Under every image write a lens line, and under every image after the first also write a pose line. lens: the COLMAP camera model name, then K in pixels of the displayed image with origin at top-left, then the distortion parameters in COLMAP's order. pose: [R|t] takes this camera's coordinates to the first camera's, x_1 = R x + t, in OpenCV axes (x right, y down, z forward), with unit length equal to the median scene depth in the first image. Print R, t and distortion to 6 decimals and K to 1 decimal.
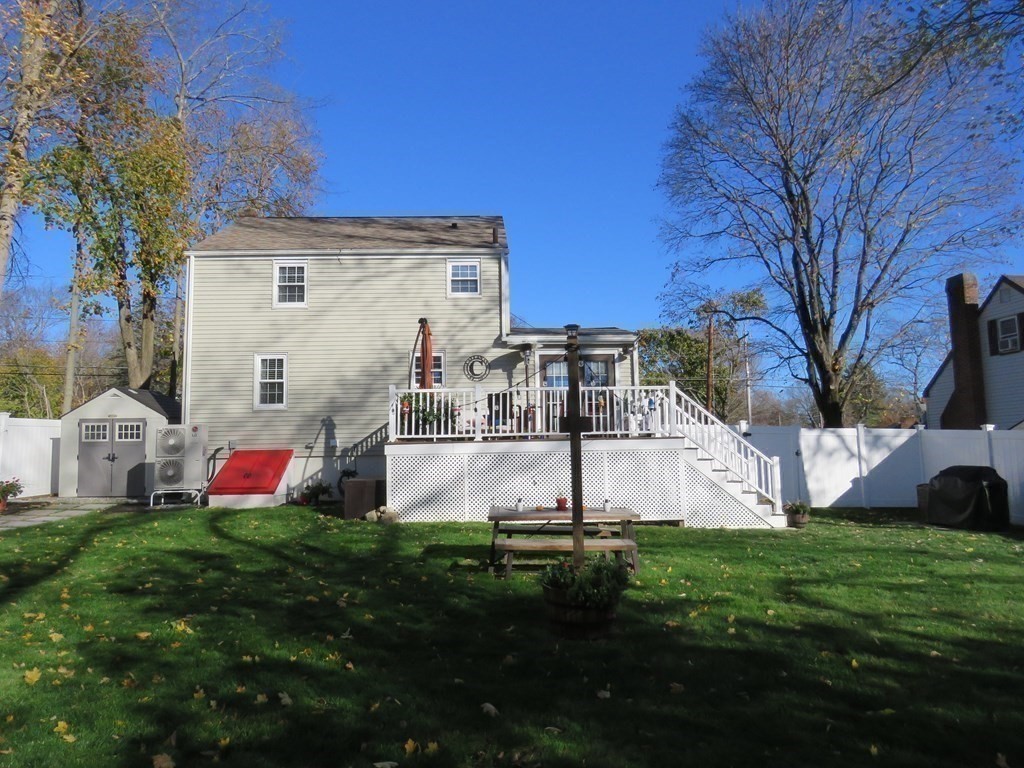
lens RADIAL K [[658.7, 0, 512.0], [0, 658.7, 384.0], [0, 0, 1]] dist [0.006197, 0.001384]
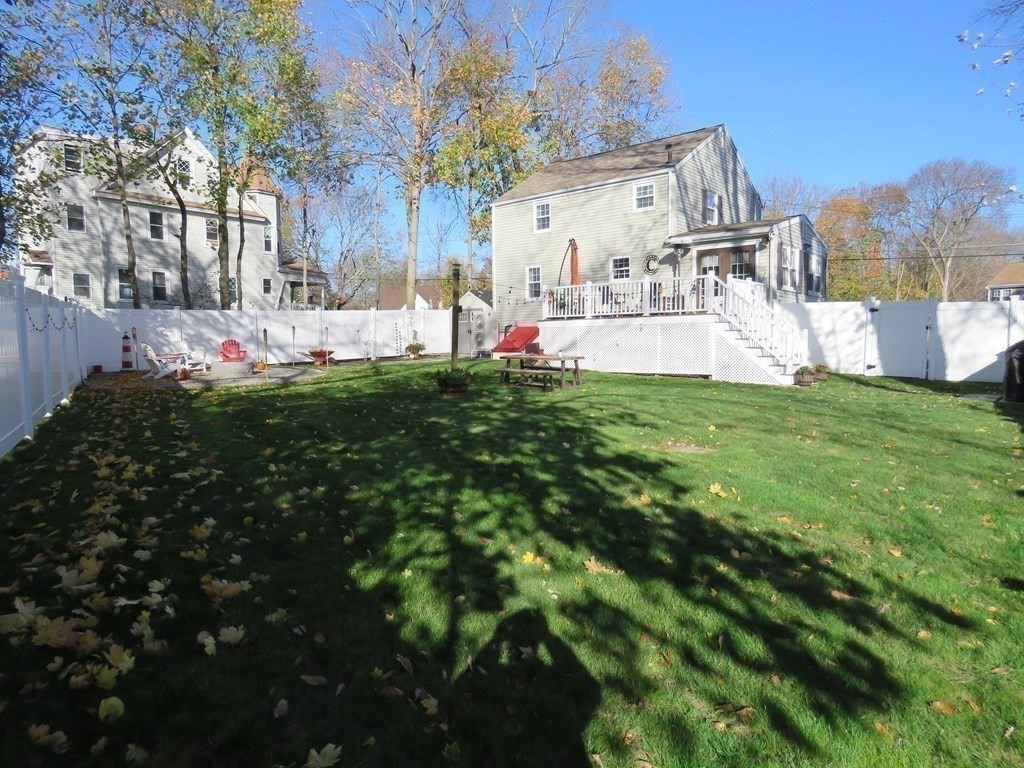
lens RADIAL K [[658.7, 0, 512.0], [0, 658.7, 384.0], [0, 0, 1]] dist [0.006197, 0.001384]
pose [[0.730229, 0.054473, -0.681028, 0.675346], [0.063682, 0.987050, 0.147233, -0.000235], [0.680228, -0.150883, 0.717303, -0.190760]]
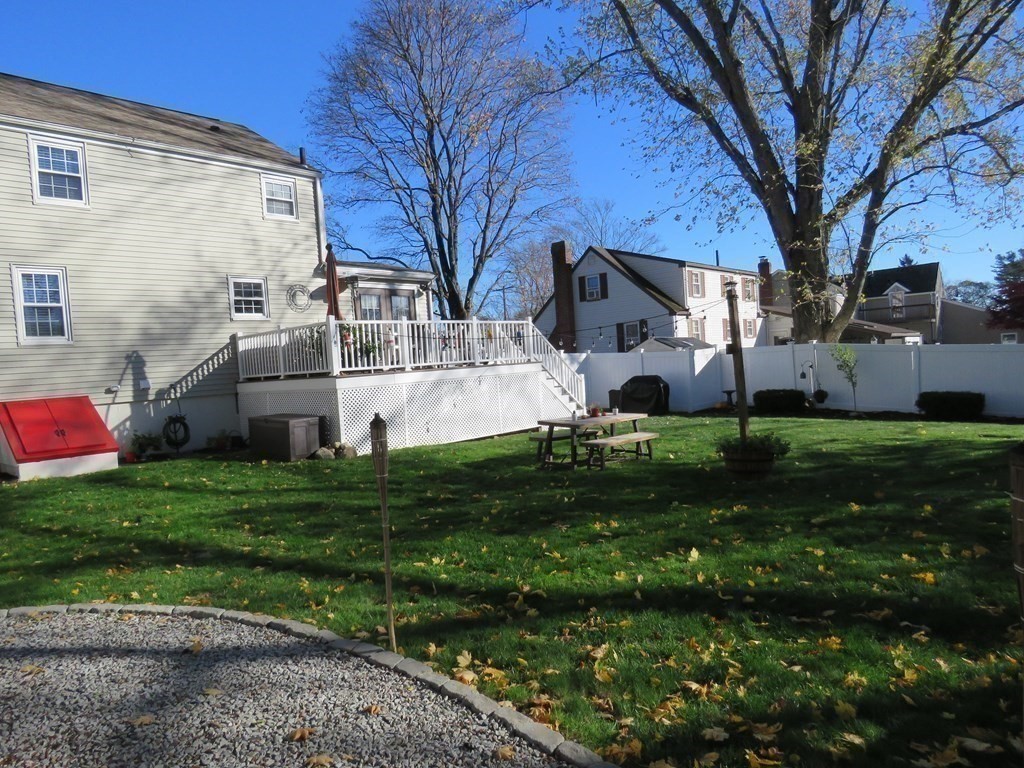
lens RADIAL K [[658.7, 0, 512.0], [0, 658.7, 384.0], [0, 0, 1]] dist [0.006197, 0.001384]
pose [[0.711475, -0.052793, 0.700726, -0.516132], [-0.018452, 0.995427, 0.093731, 0.004434], [-0.702469, -0.079617, 0.707247, 0.108059]]
